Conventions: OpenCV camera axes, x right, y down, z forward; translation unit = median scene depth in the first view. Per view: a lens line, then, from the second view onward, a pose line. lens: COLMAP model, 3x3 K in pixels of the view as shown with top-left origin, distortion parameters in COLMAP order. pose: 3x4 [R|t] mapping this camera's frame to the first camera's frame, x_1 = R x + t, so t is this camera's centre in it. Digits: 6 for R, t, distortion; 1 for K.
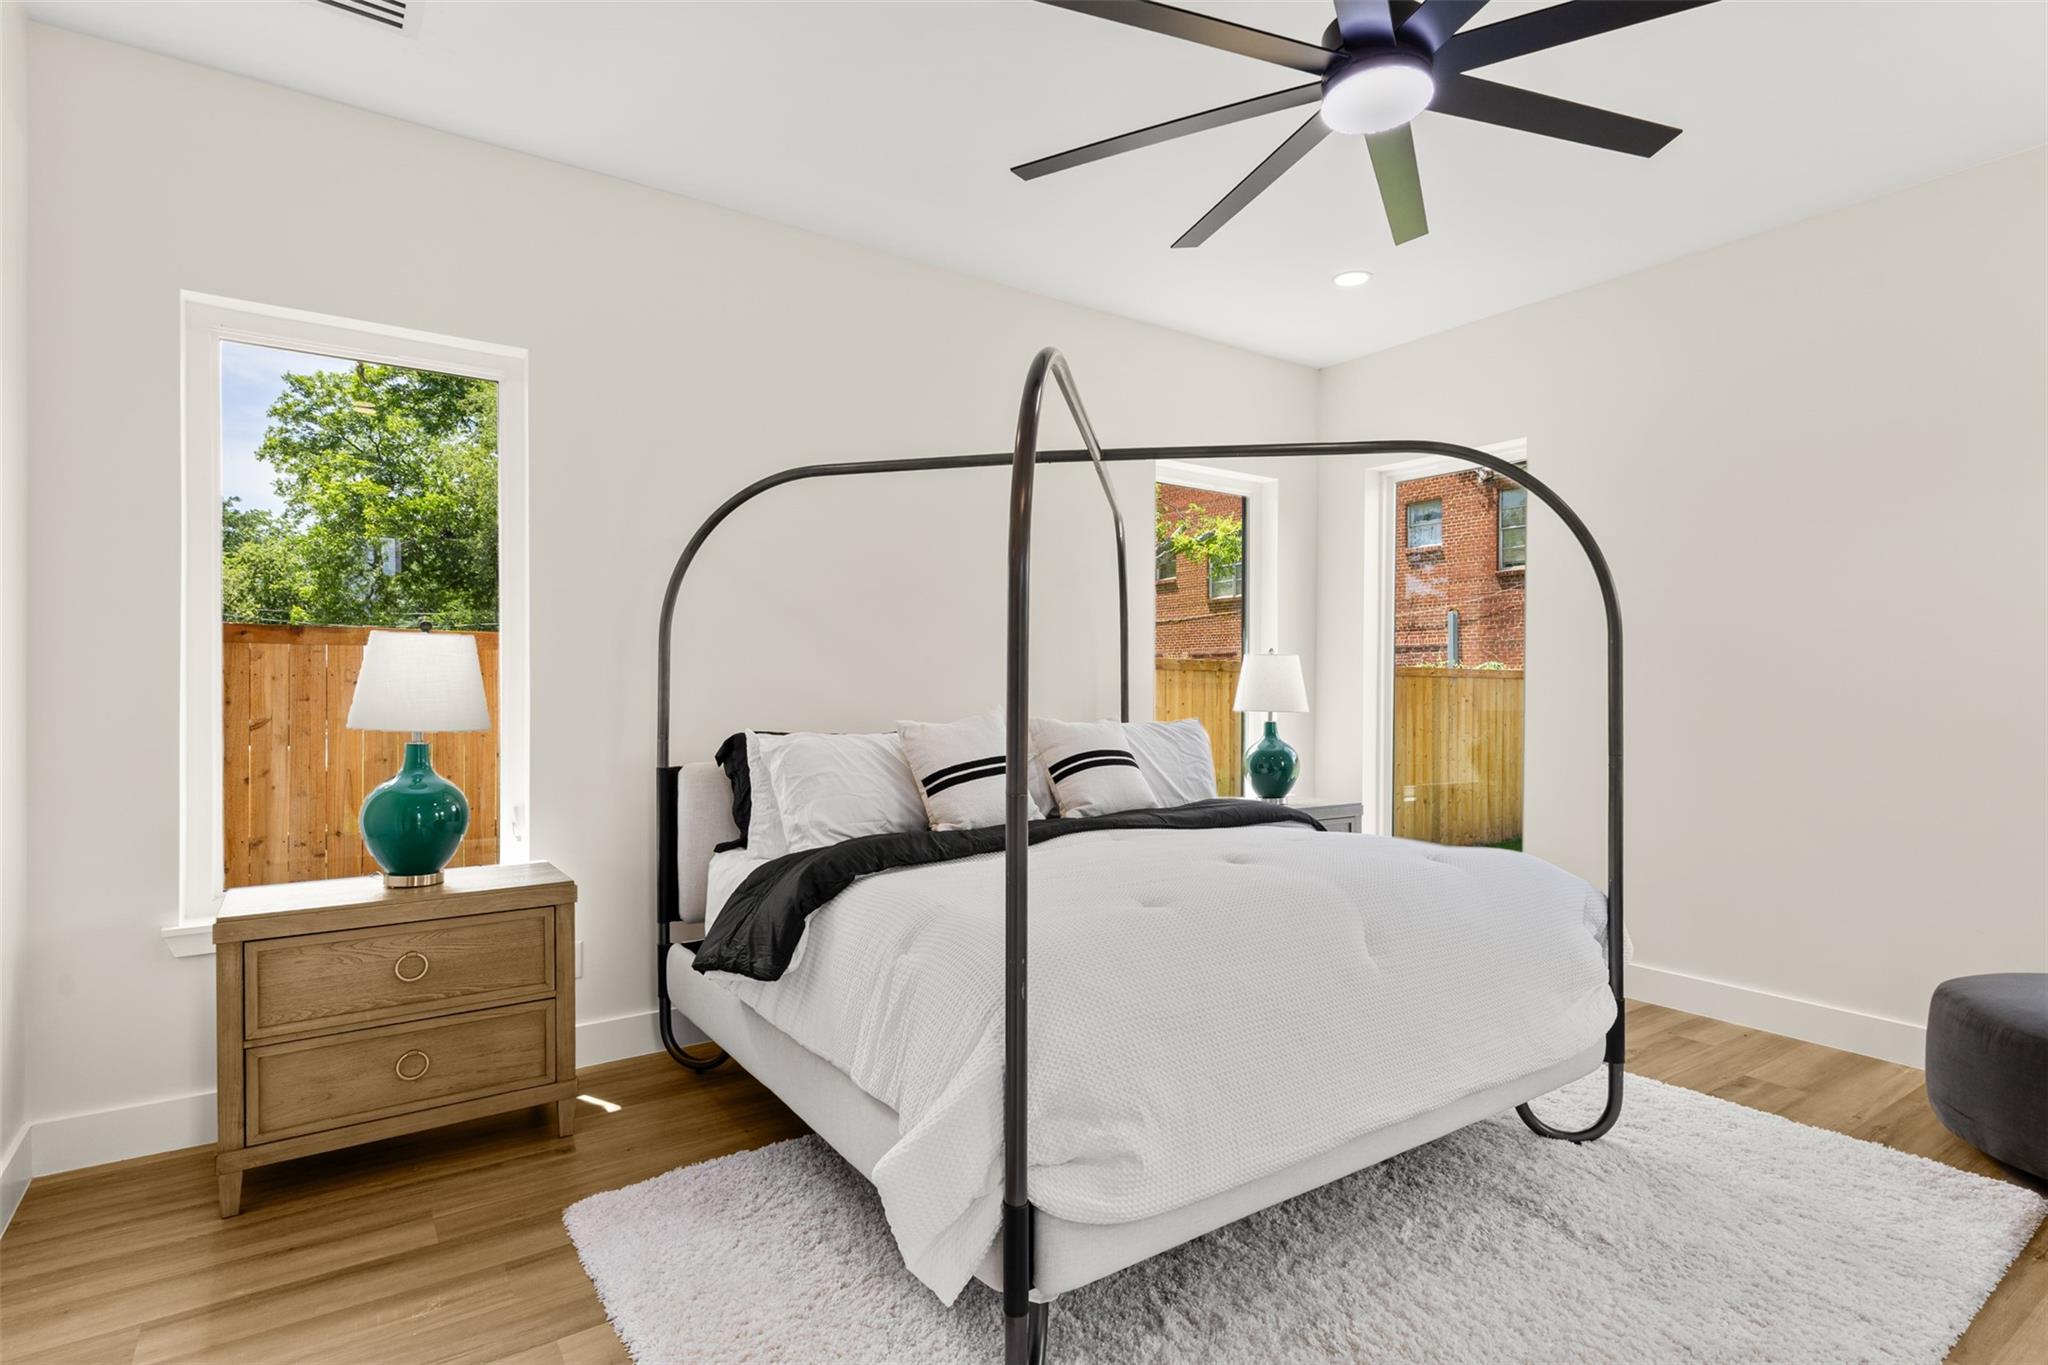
lens RADIAL K [[970.6, 0, 1038.9], [0, 970.6, 690.6], [0, 0, 1]] dist [0.012935, -0.000159]
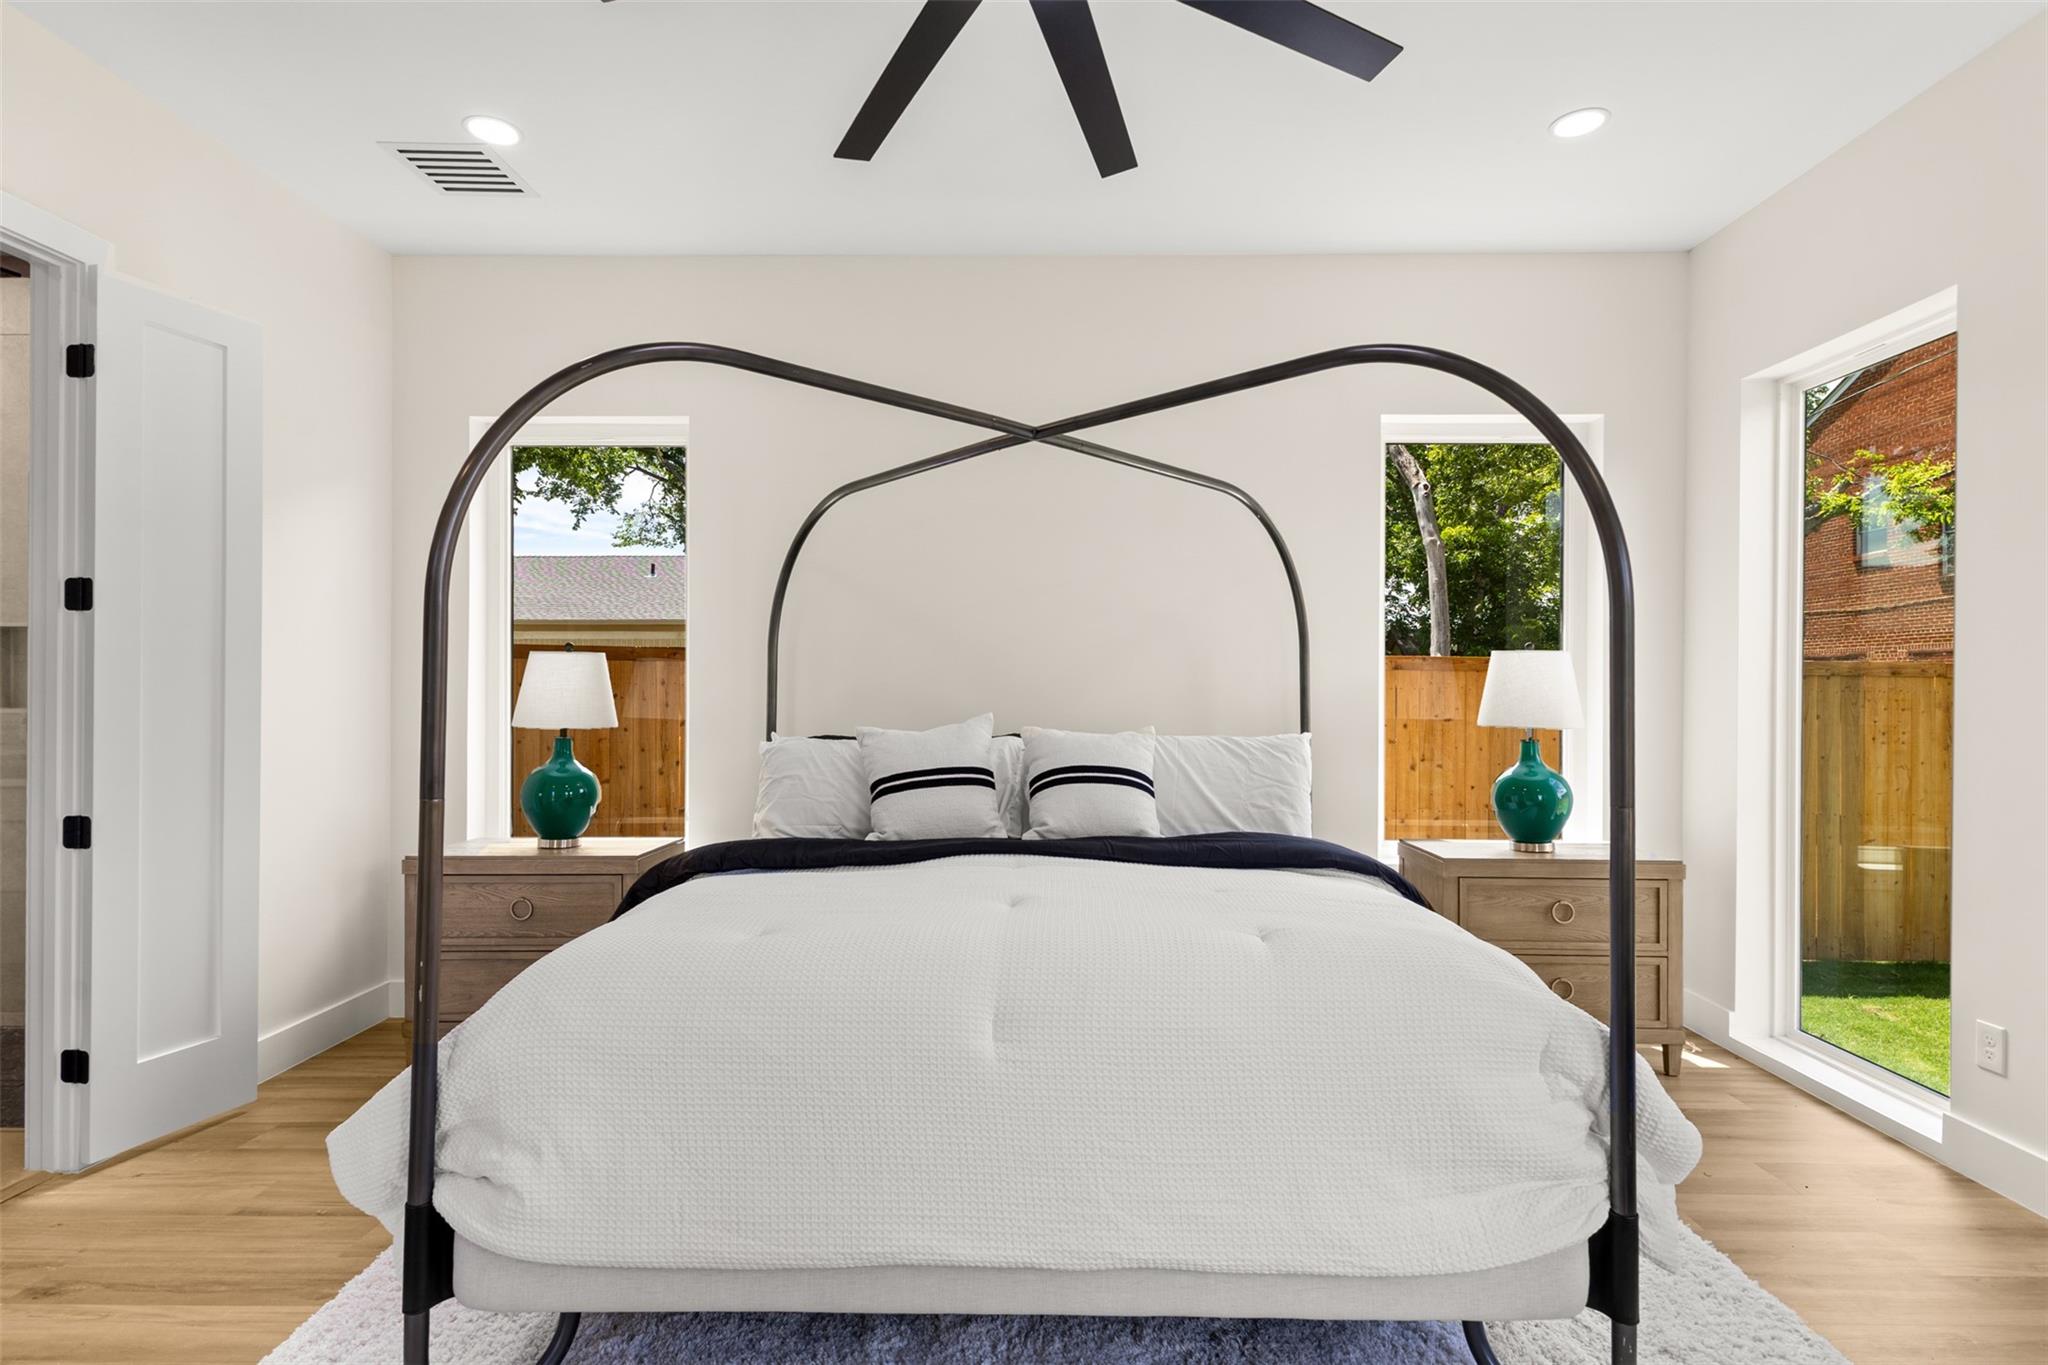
lens RADIAL K [[970.6, 0, 1029.5], [0, 970.6, 681.7], [0, 0, 1]] dist [0.012935, -0.000159]
pose [[0.826578, -0.006779, -0.562782, 0.585877], [-0.003756, 0.999839, -0.017560, 0.001108], [0.562810, 0.016629, 0.826419, 0.277232]]
